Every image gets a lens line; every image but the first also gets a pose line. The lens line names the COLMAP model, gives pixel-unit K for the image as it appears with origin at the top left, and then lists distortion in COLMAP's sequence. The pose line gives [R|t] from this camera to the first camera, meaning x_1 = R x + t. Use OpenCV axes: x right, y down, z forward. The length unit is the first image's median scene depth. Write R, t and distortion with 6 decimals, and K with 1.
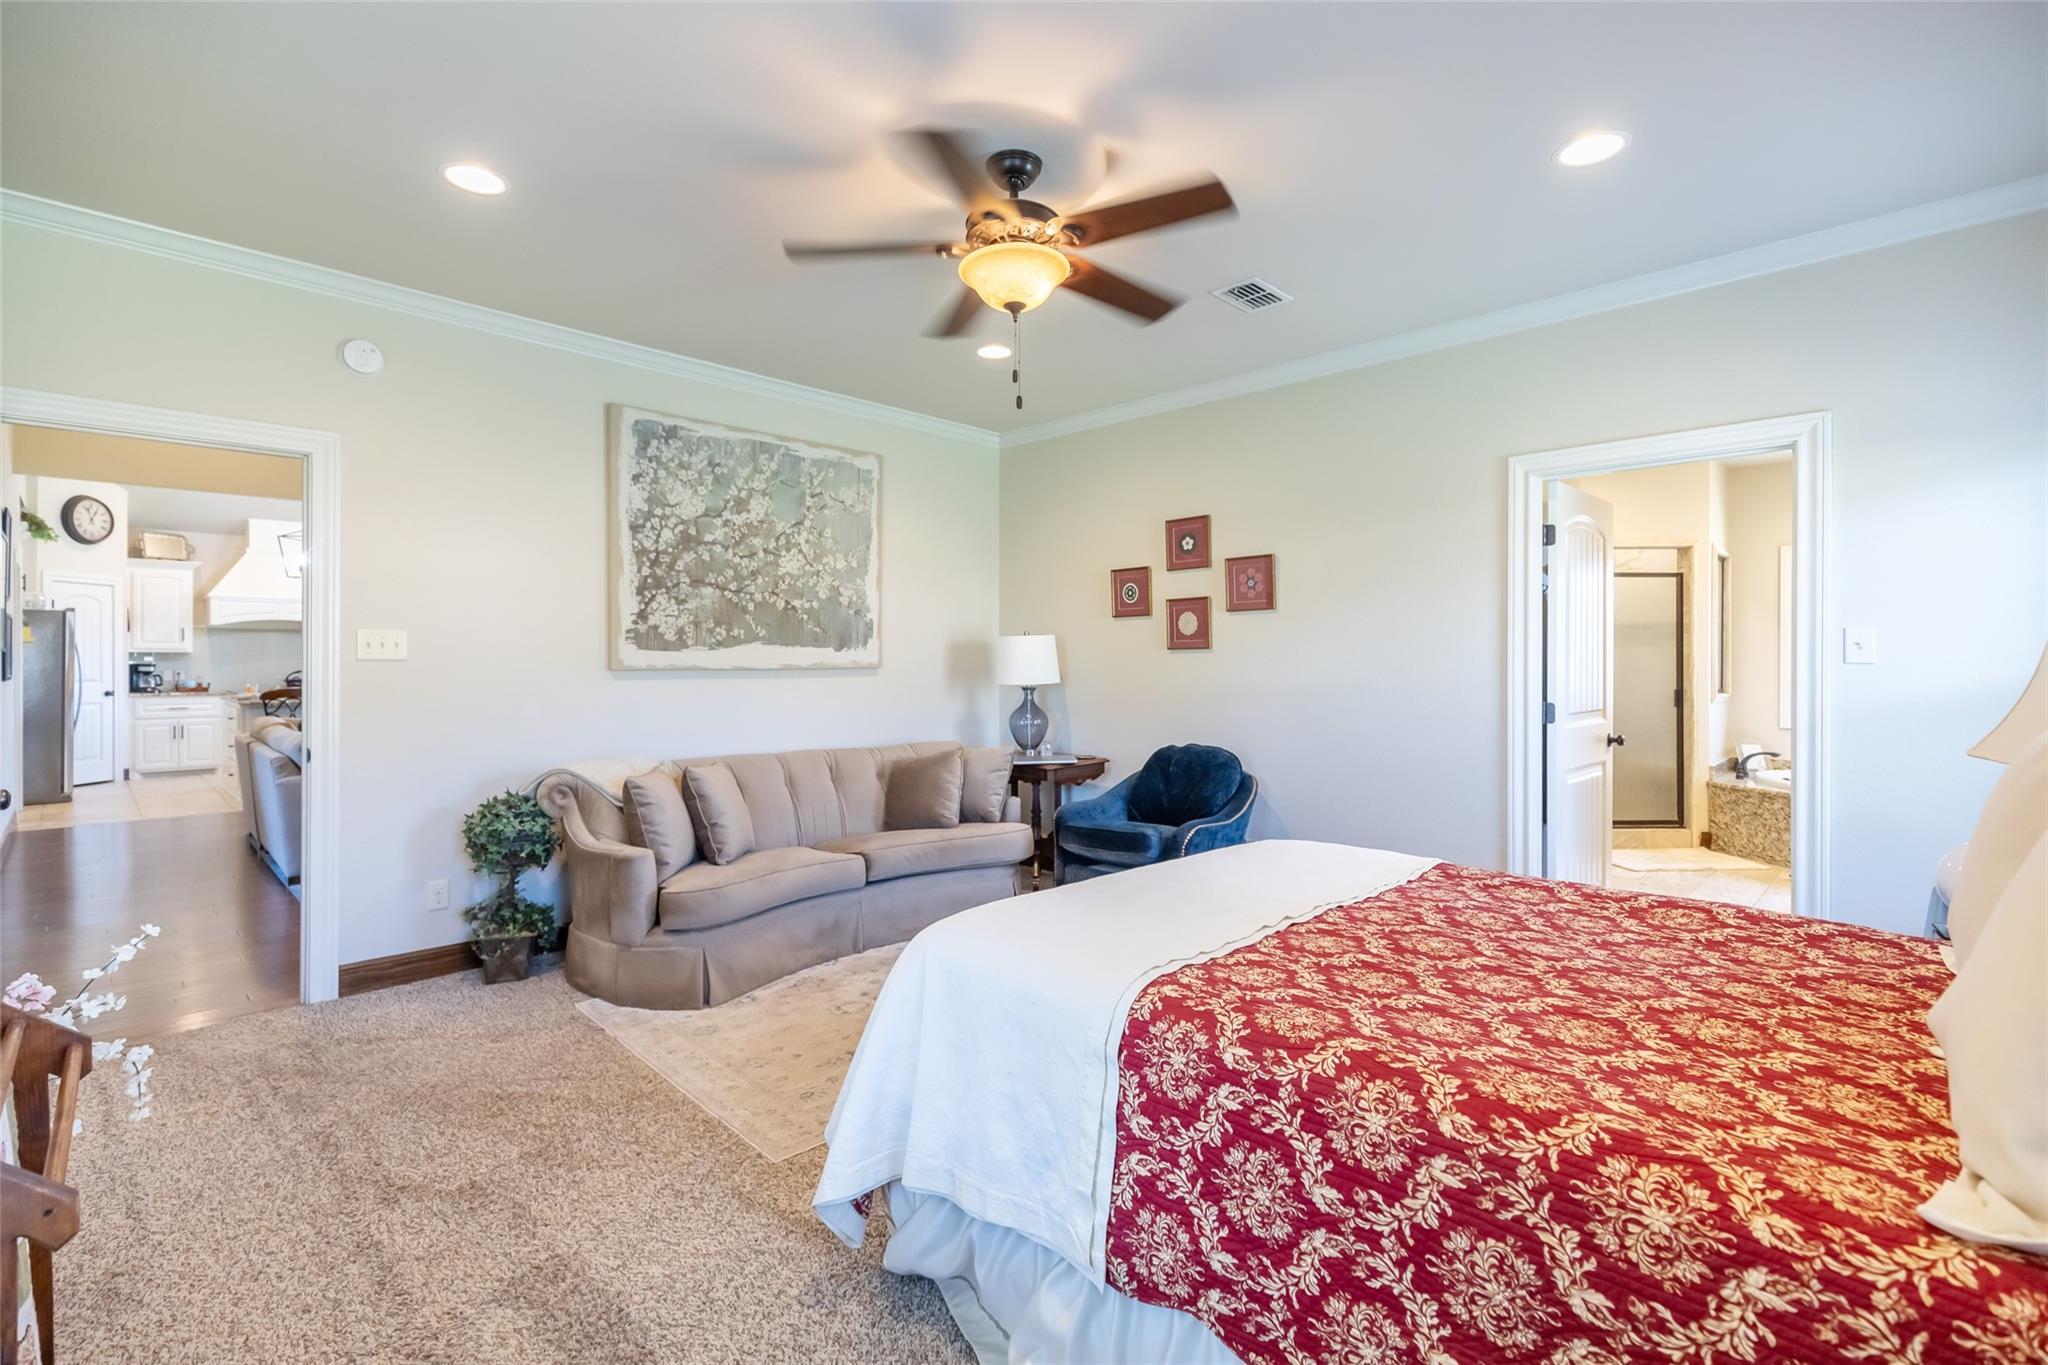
lens RADIAL K [[922.0, 0, 1043.2], [0, 922.0, 661.4], [0, 0, 1]] dist [0.009764, -0.001893]
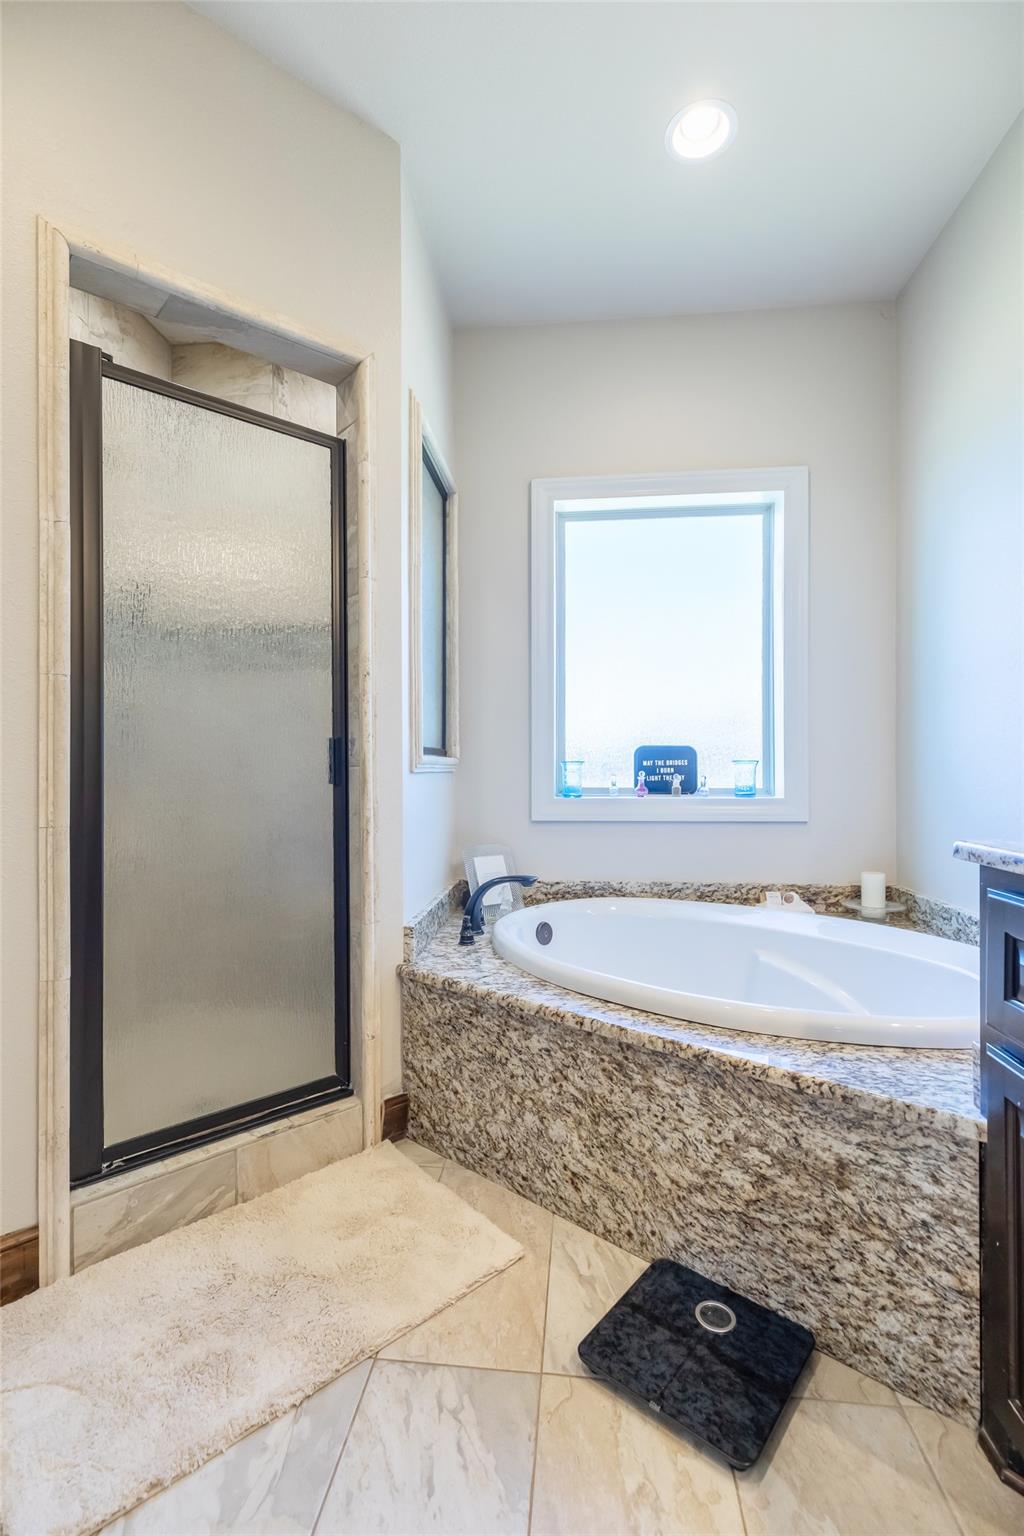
lens RADIAL K [[691.5, 0, 516.2], [0, 691.5, 761.0], [0, 0, 1]] dist [0.009764, -0.001893]
pose [[0.786821, -0.001720, 0.617179, 0.569728], [0.004244, 0.999988, -0.002624, 0.040822], [-0.617166, 0.004684, 0.786819, 0.729406]]
